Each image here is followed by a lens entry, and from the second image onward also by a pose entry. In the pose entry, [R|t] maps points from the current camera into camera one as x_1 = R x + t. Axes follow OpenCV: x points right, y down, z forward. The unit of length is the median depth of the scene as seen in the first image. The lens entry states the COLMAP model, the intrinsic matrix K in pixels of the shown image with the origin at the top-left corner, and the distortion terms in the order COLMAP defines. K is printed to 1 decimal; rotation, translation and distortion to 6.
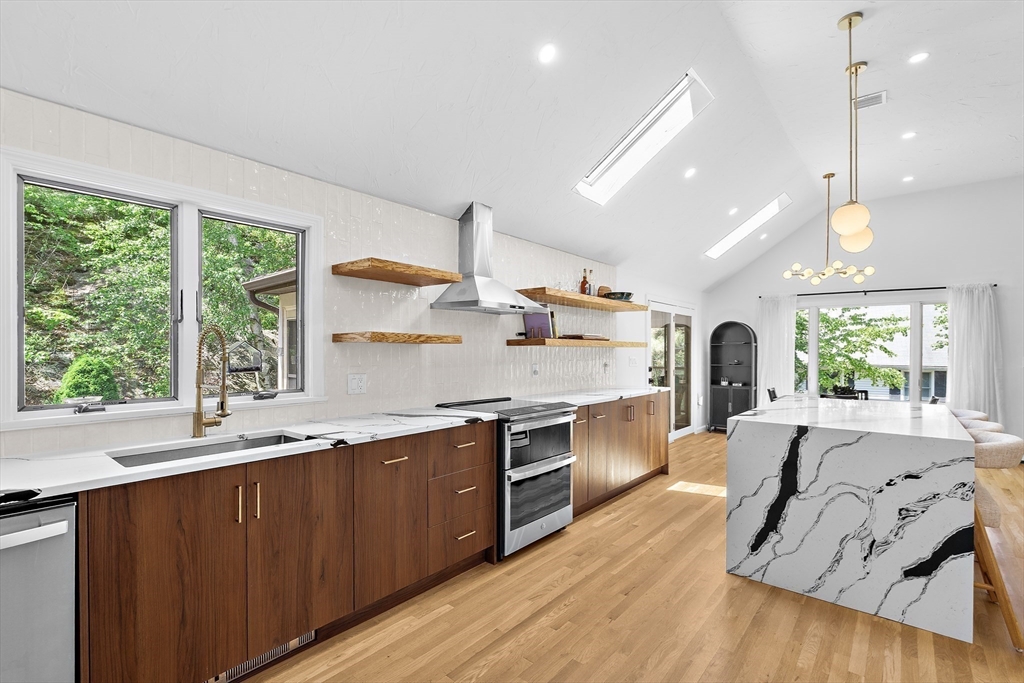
lens RADIAL K [[465.0, 0, 515.3], [0, 465.0, 354.1], [0, 0, 1]] dist [-0.002392, 0.000118]
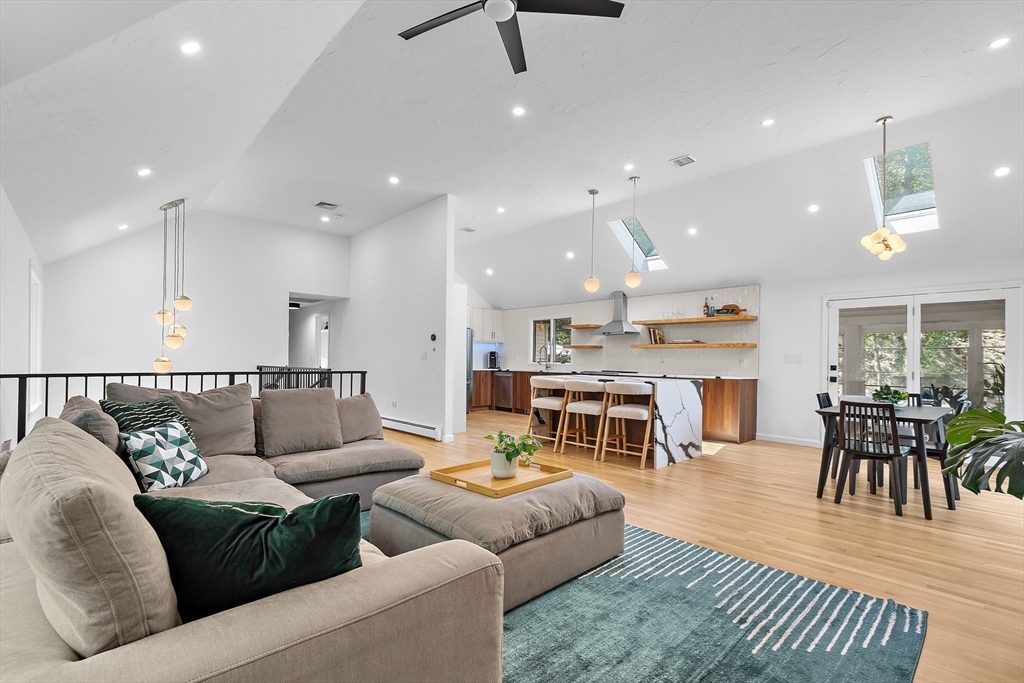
lens RADIAL K [[465.0, 0, 515.3], [0, 465.0, 354.1], [0, 0, 1]] dist [-0.002392, 0.000118]
pose [[-0.122909, -0.015073, -0.992304, 3.221707], [-0.021337, 0.999694, -0.012543, 0.069831], [0.992189, 0.019631, -0.123192, 1.017940]]
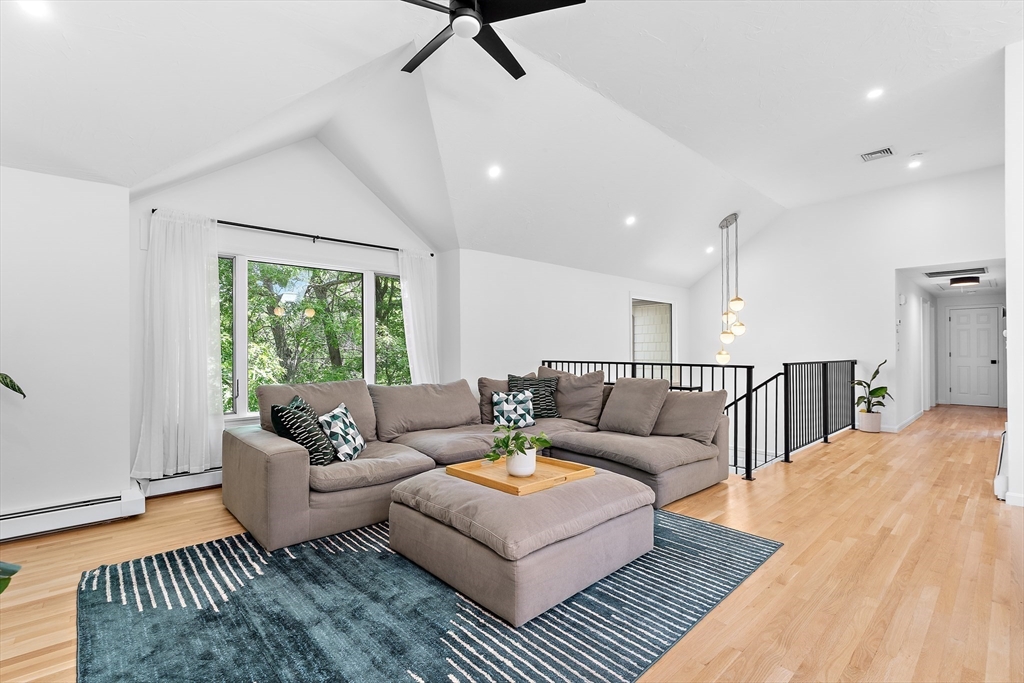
lens RADIAL K [[456.6, 0, 510.2], [0, 456.6, 350.6], [0, 0, 1]] dist [-0.000348, 0.000359]
pose [[-0.990828, -0.002401, 0.135111, 2.054717], [-0.000813, 0.999930, 0.011808, 0.059078], [-0.135129, 0.011590, -0.990760, 1.843220]]
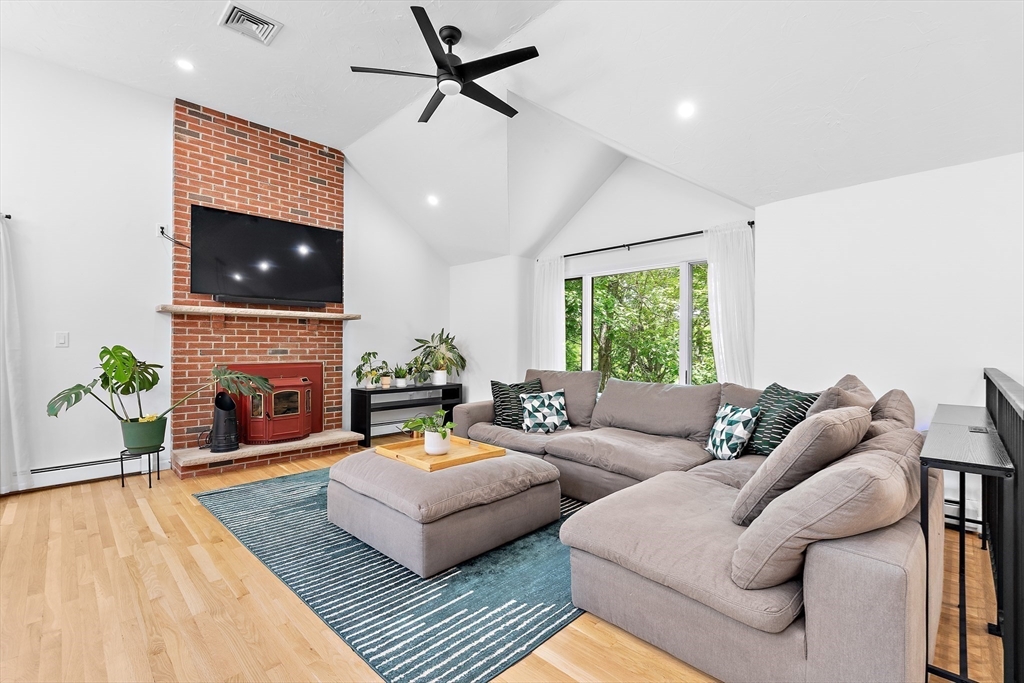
lens RADIAL K [[455.5, 0, 508.2], [0, 455.5, 346.4], [0, 0, 1]] dist [-0.002223, -0.000342]
pose [[0.096003, -0.004306, 0.995372, 1.064588], [0.011872, 0.999924, 0.003180, 0.072344], [-0.995310, 0.011512, 0.096047, 0.587925]]
